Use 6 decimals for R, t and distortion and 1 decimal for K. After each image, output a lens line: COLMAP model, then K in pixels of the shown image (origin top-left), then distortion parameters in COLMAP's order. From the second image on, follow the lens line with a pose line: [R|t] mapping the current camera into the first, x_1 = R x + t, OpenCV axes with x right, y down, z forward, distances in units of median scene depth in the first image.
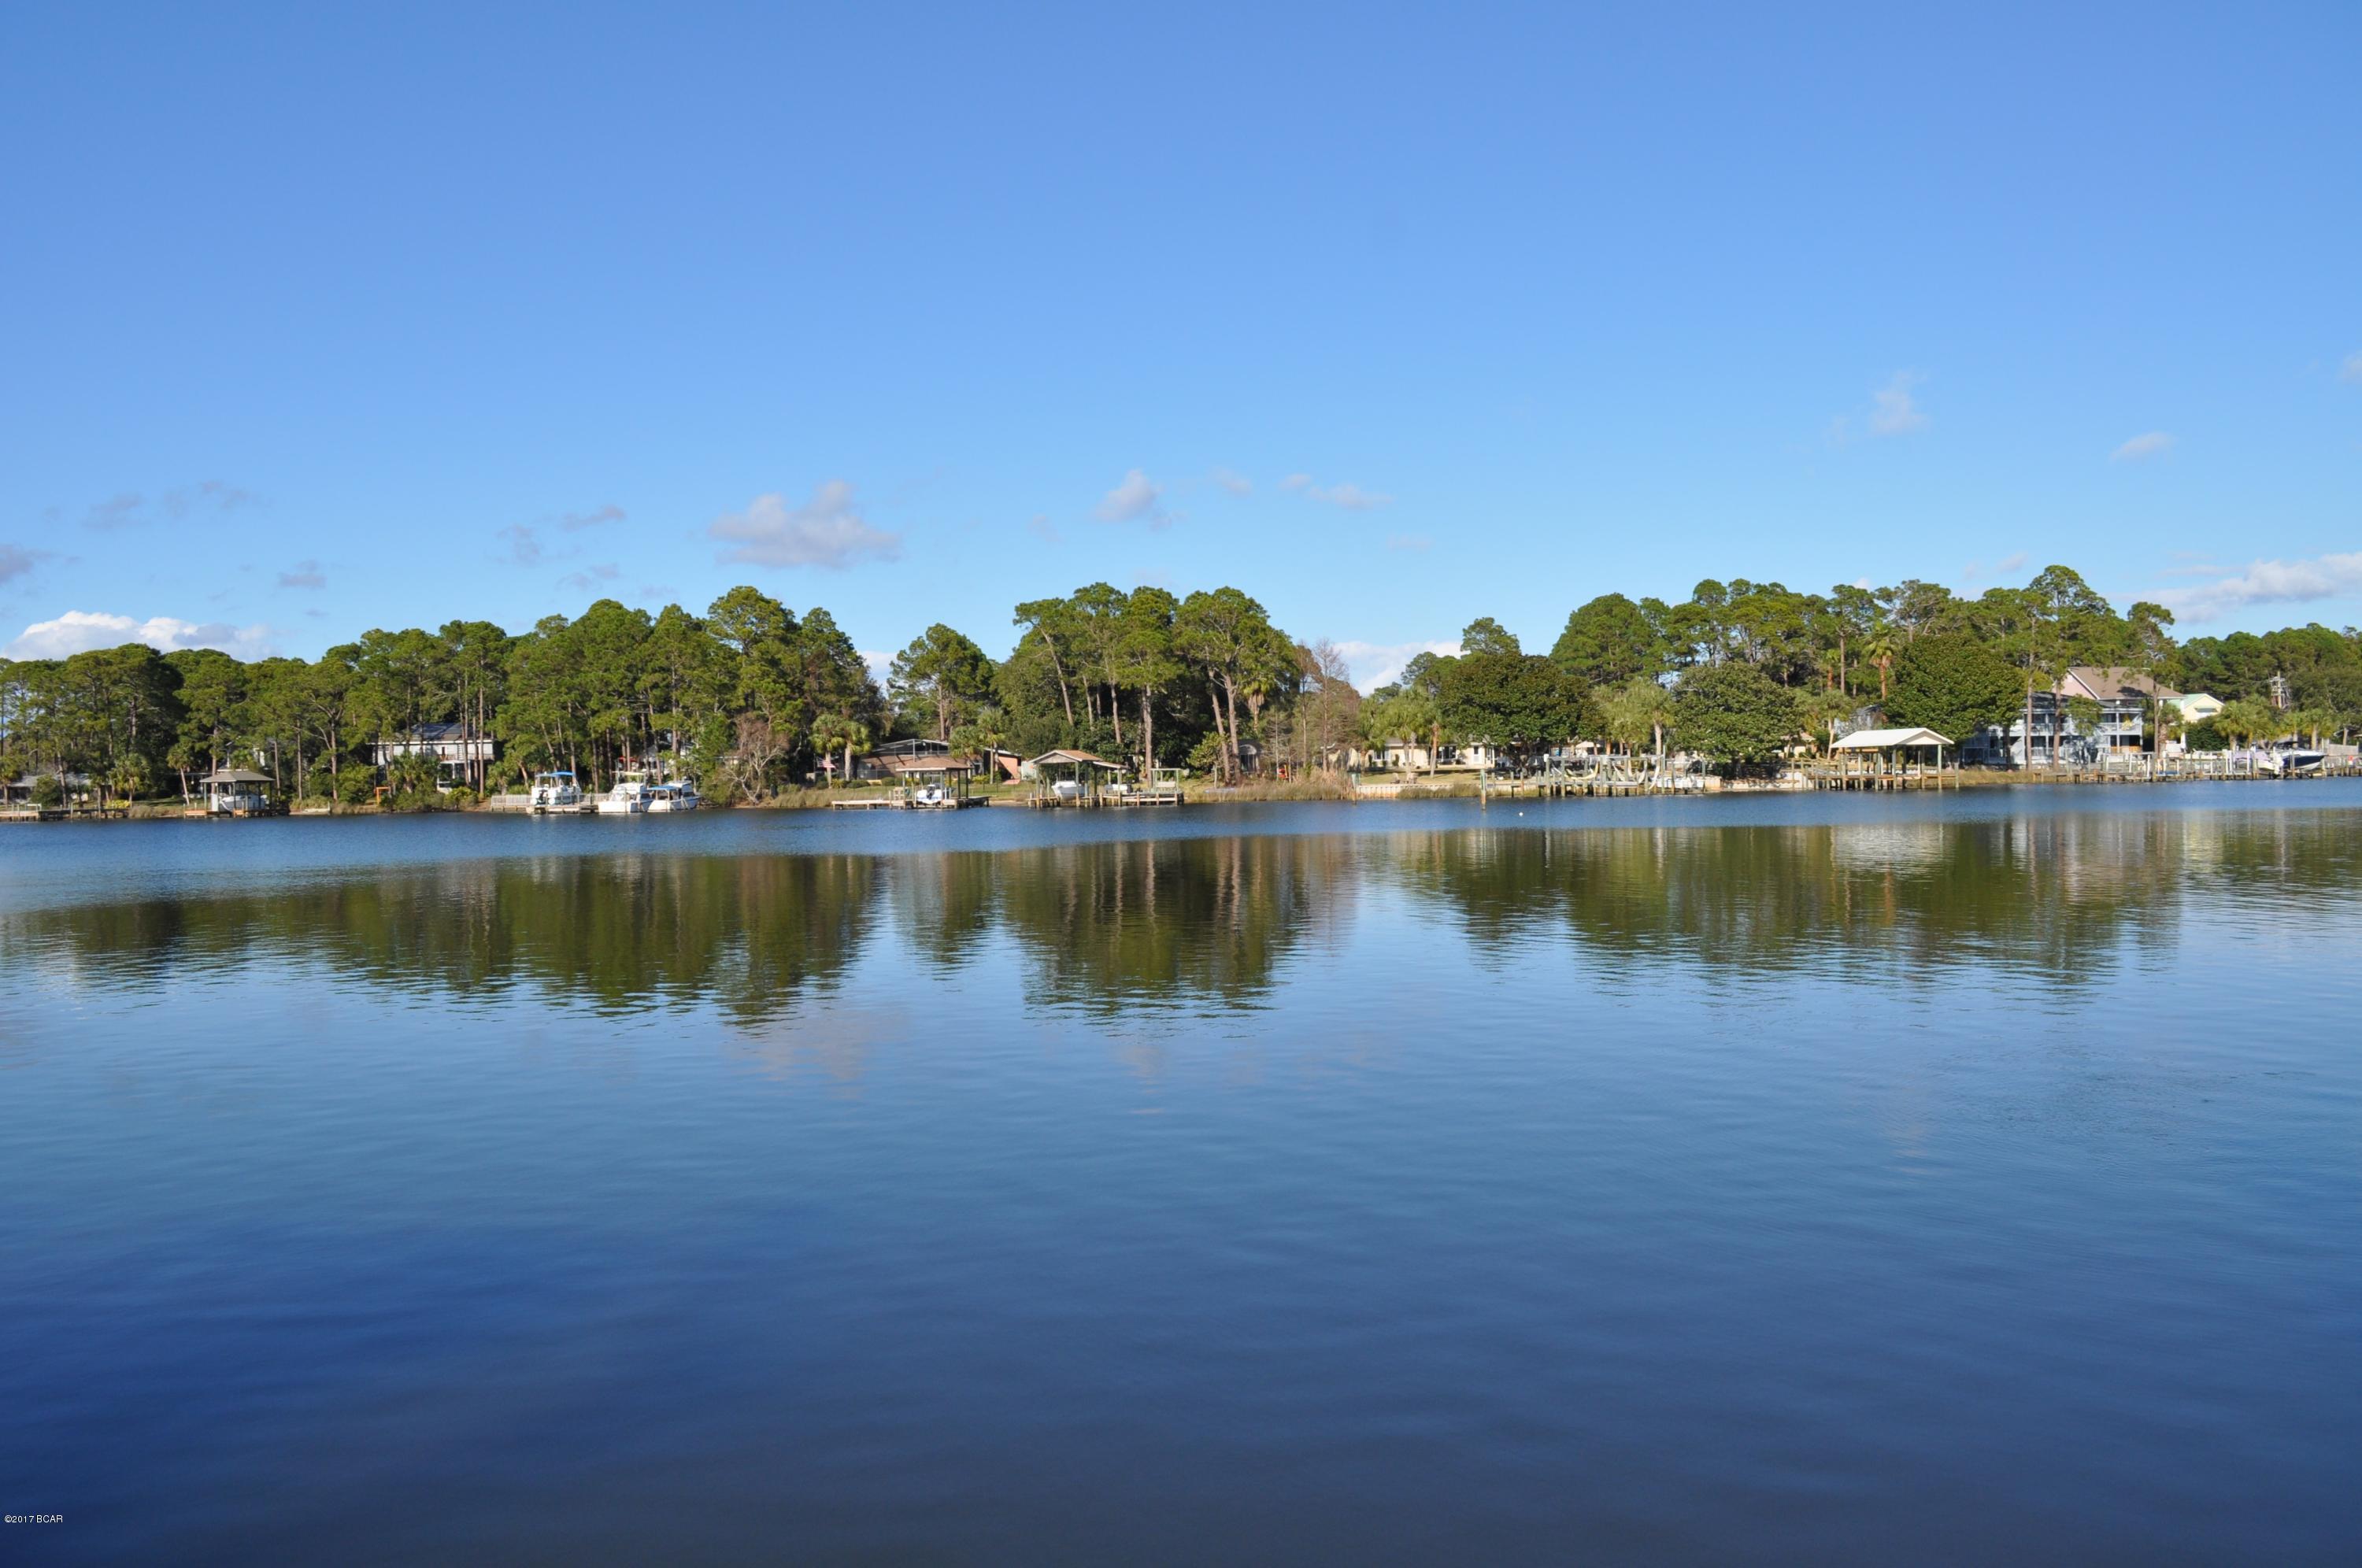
lens RADIAL K [[1860.0, 0, 1181.0], [0, 1860.0, 784.0], [0, 0, 1]] dist [-0.079873, 0.004831]
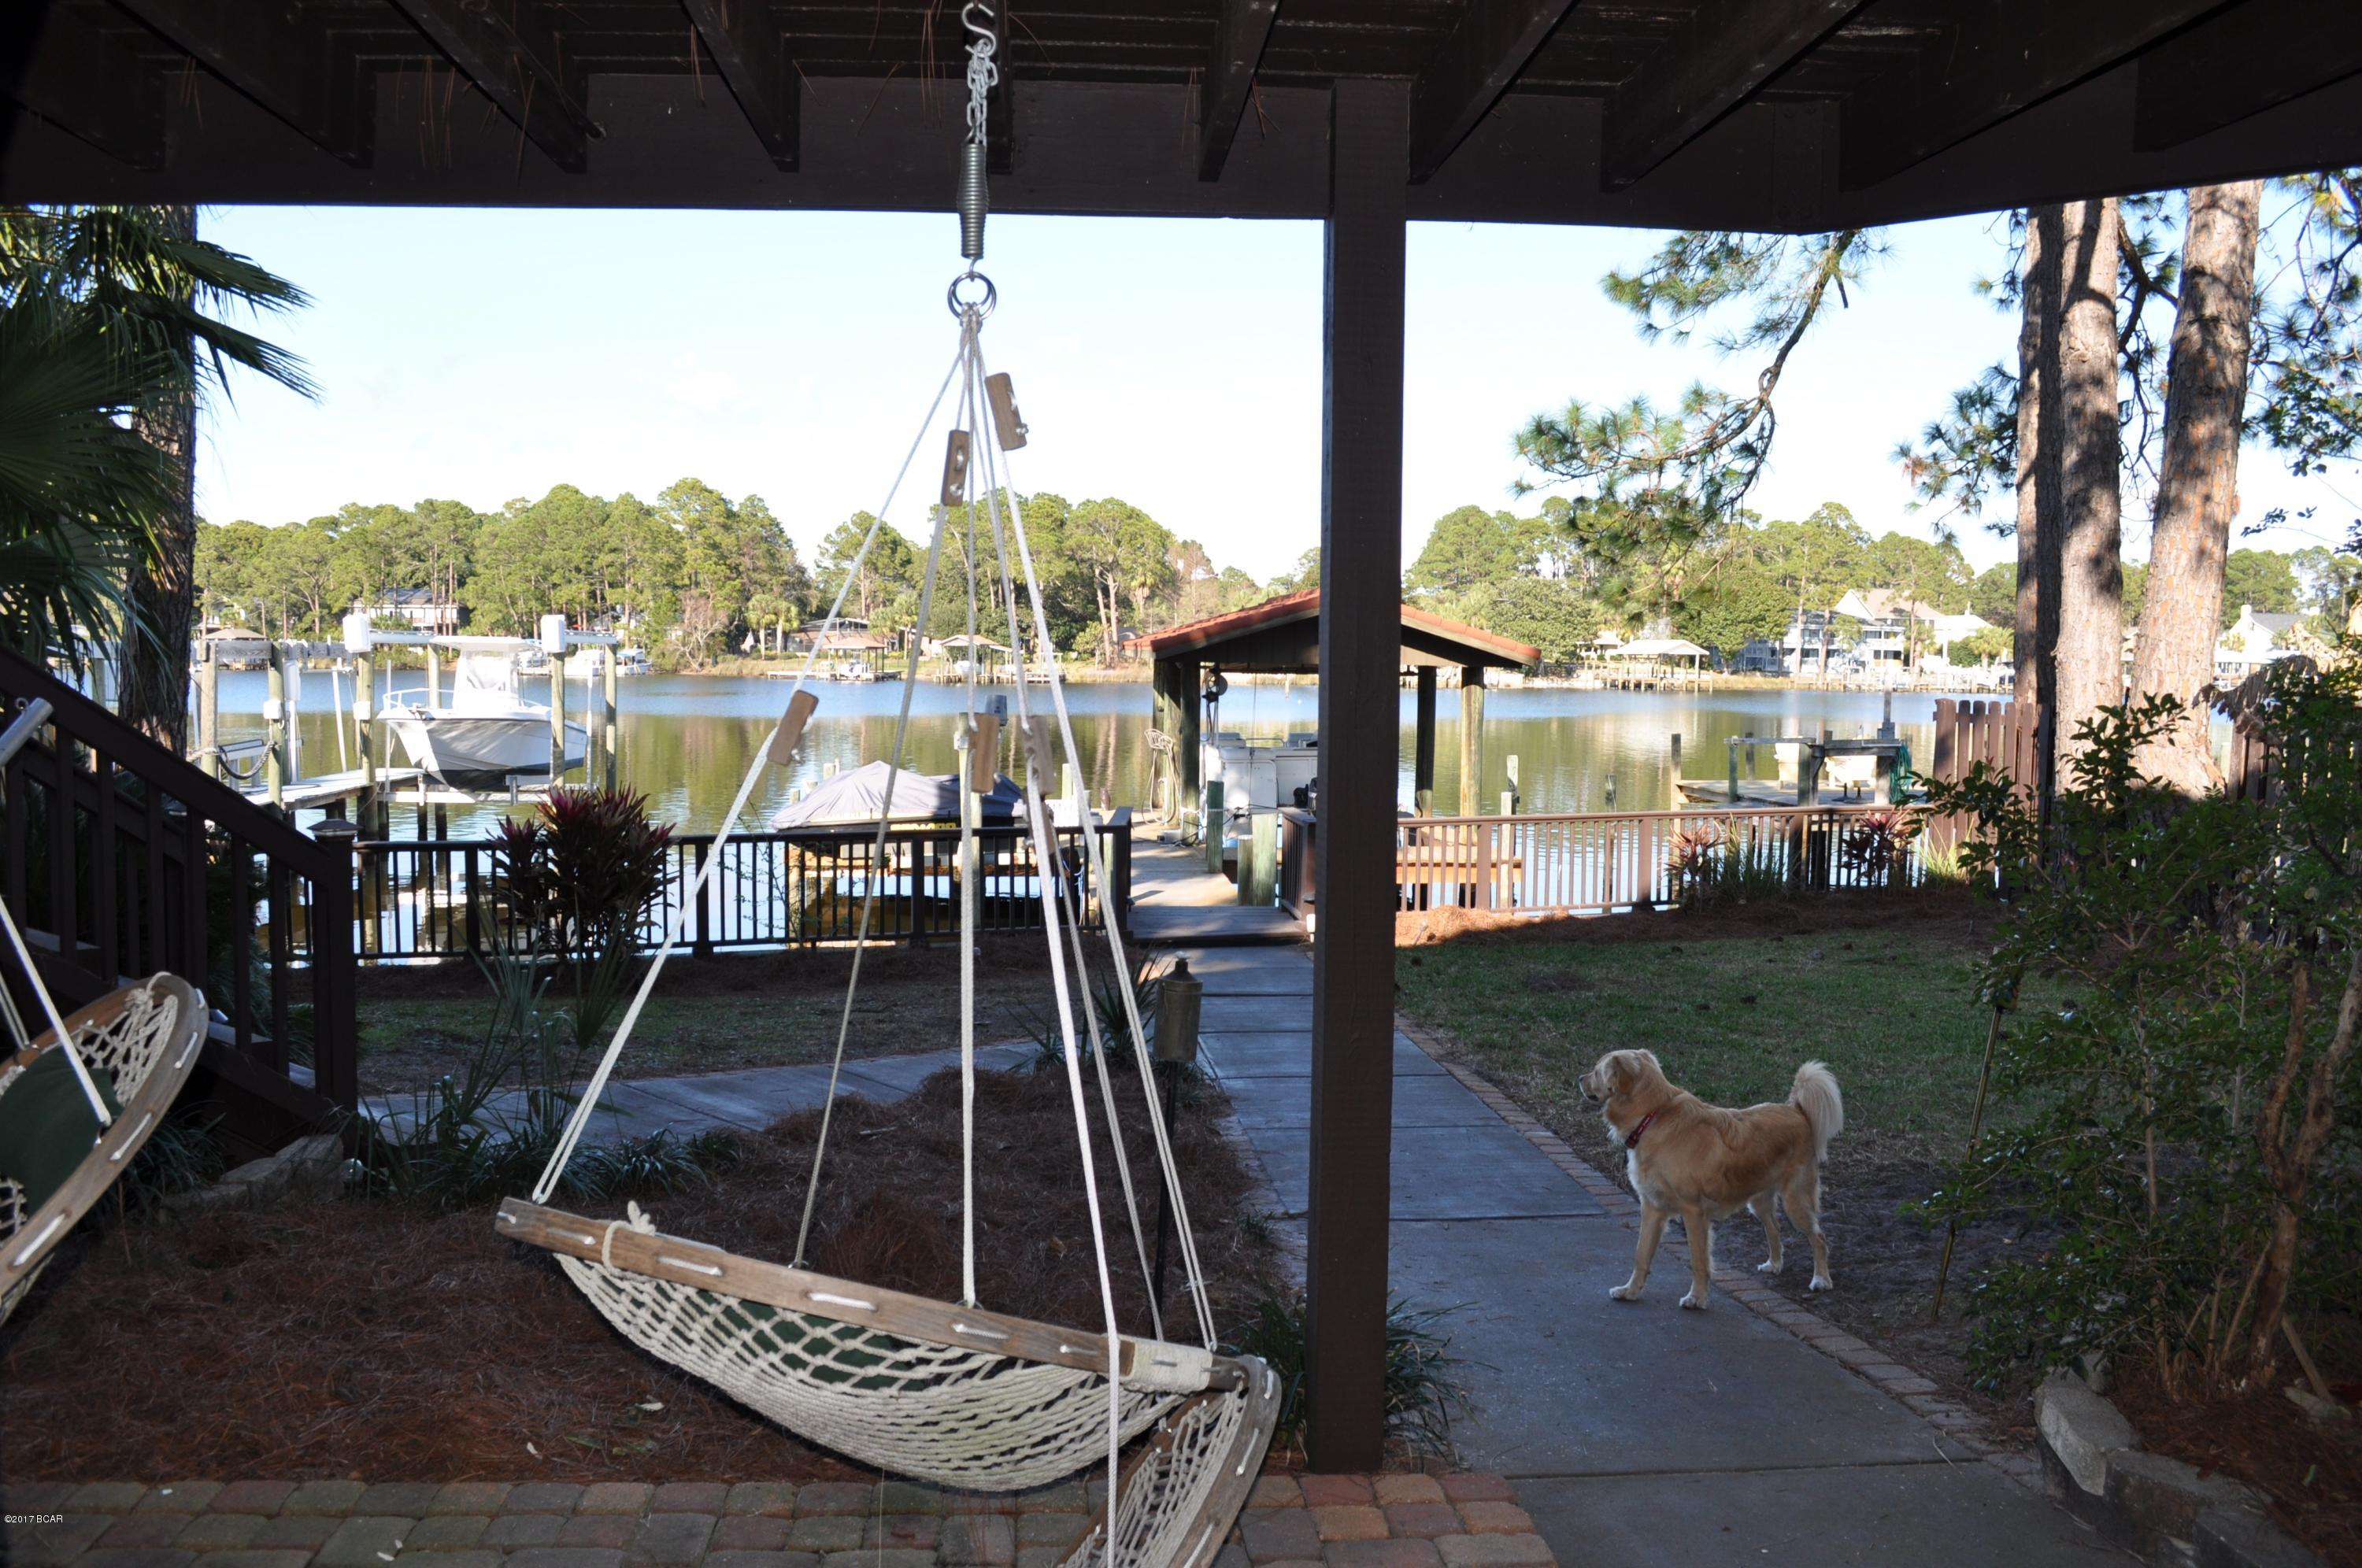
lens RADIAL K [[1860.0, 0, 1181.0], [0, 1860.0, 784.0], [0, 0, 1]] dist [-0.079873, 0.004831]
pose [[0.998602, 0.029339, 0.043961, 0.019377], [-0.032226, 0.997268, 0.066471, -0.004994], [-0.041890, -0.067795, 0.996819, -0.150339]]
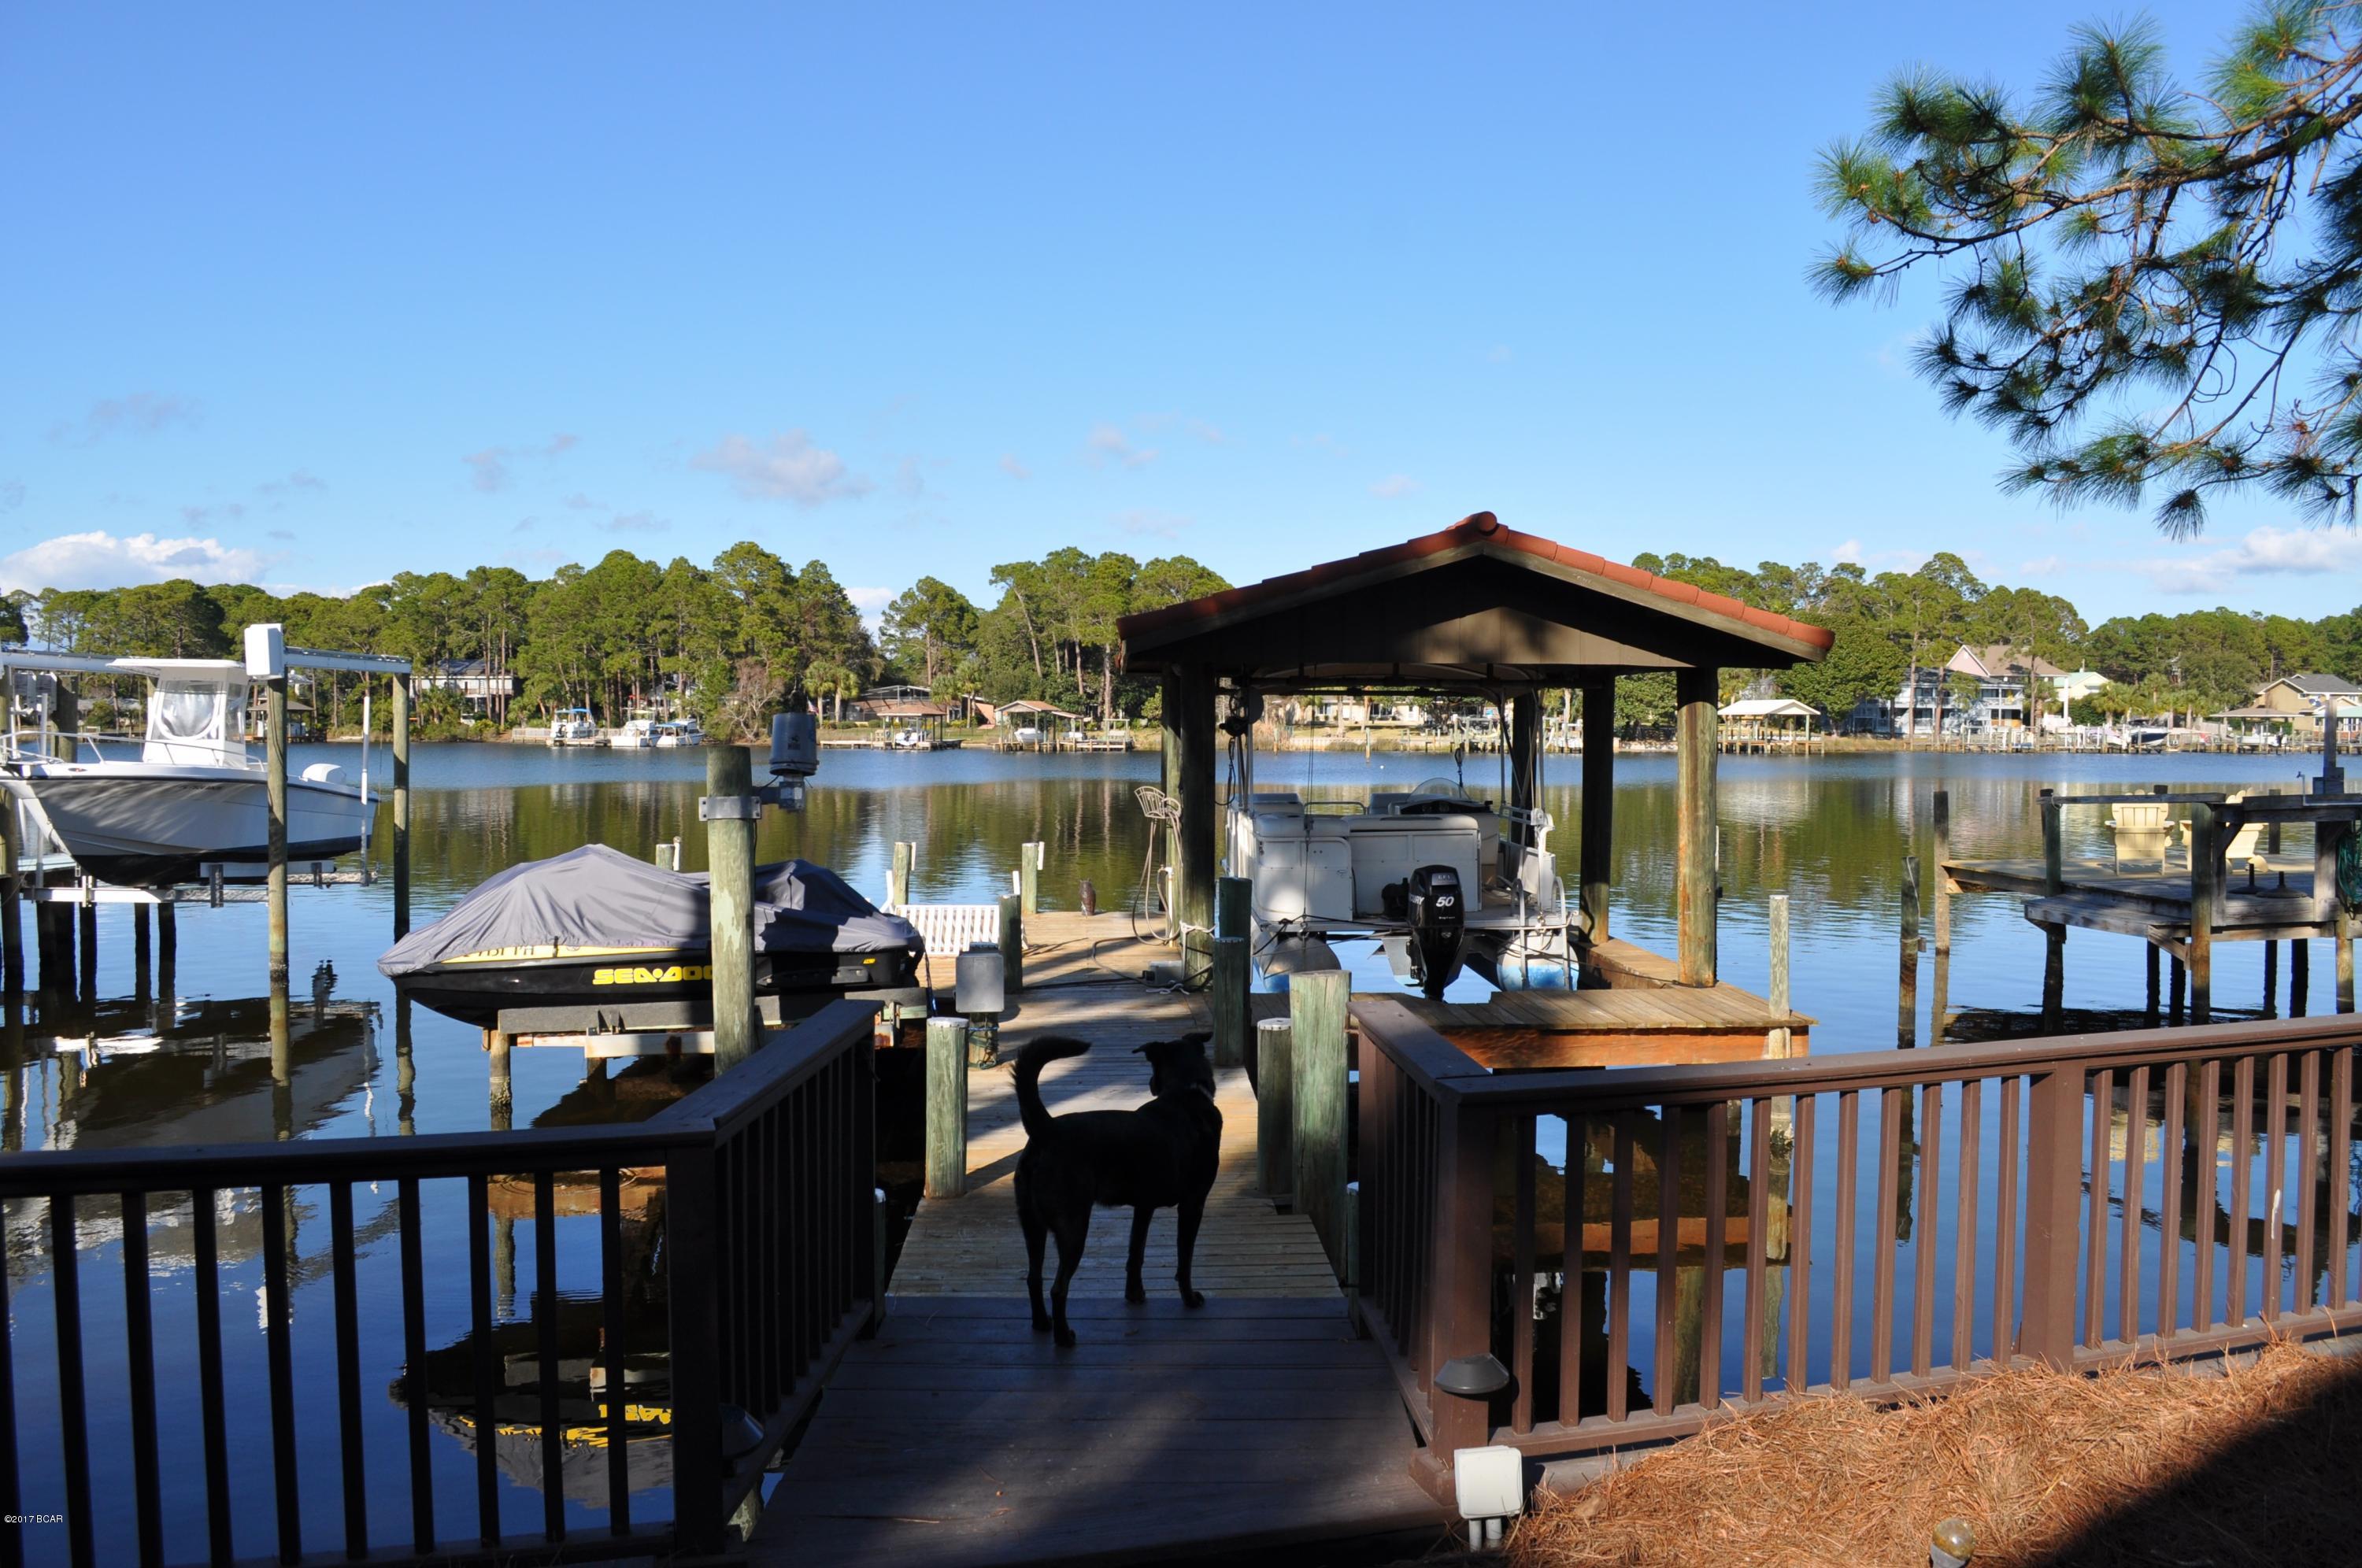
lens RADIAL K [[1860.0, 0, 1181.0], [0, 1860.0, 784.0], [0, 0, 1]] dist [-0.079873, 0.004831]
pose [[0.999708, 0.024180, -0.000462, 0.024698], [-0.024156, 0.999272, 0.029534, -0.002456], [0.001176, -0.029514, 0.999564, -0.096795]]
